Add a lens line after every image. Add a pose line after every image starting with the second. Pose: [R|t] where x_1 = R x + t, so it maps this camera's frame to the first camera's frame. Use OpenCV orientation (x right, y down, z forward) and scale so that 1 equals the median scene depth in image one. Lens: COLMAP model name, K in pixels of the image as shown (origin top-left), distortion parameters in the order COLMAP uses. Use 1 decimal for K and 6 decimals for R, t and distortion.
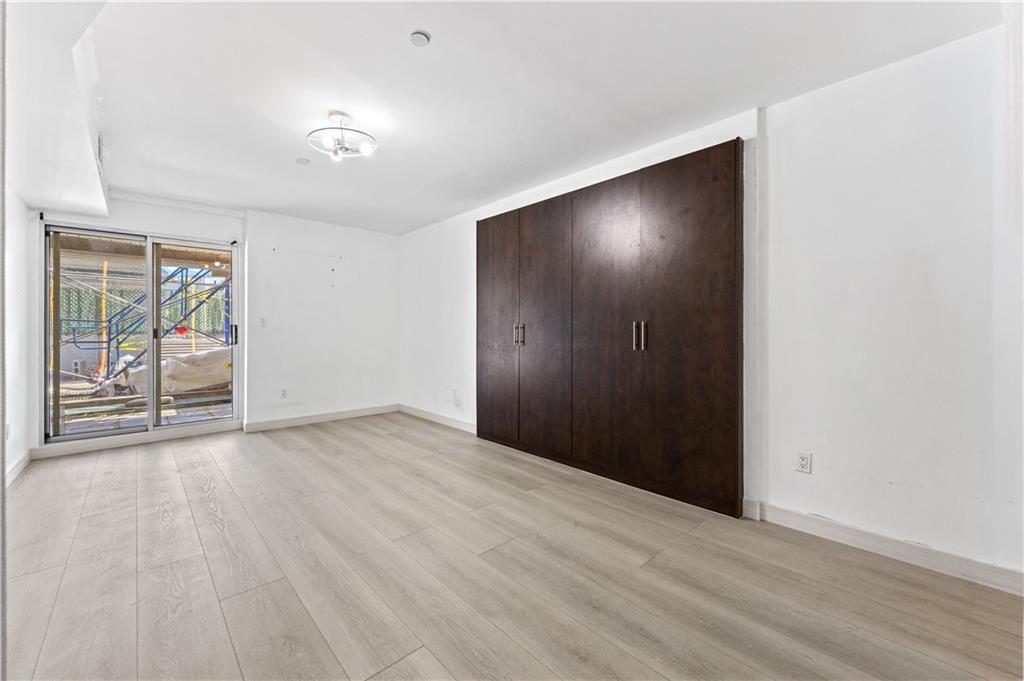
lens RADIAL K [[429.6, 0, 509.7], [0, 429.6, 332.6], [0, 0, 1]] dist [-0.000559, -0.000024]
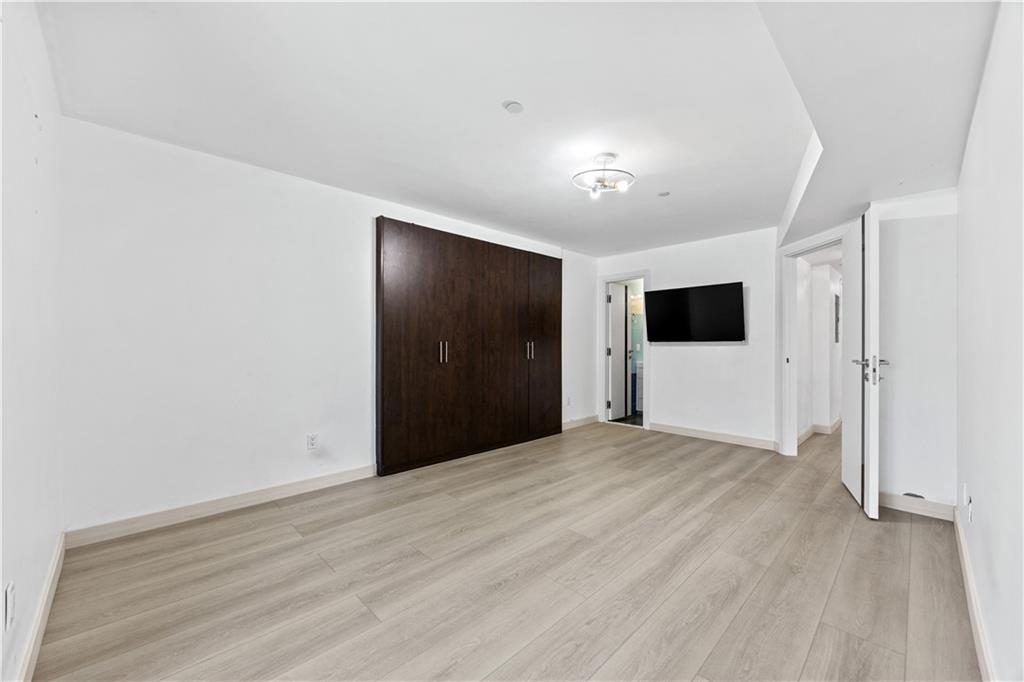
lens RADIAL K [[393.6, 0, 515.2], [0, 393.6, 343.3], [0, 0, 1]] dist [-0.000122, 0.000065]
pose [[-0.056933, -0.000123, 0.998378, -1.250503], [0.001045, 0.999999, 0.000182, -0.022128], [-0.998377, 0.001054, -0.056933, 1.156255]]
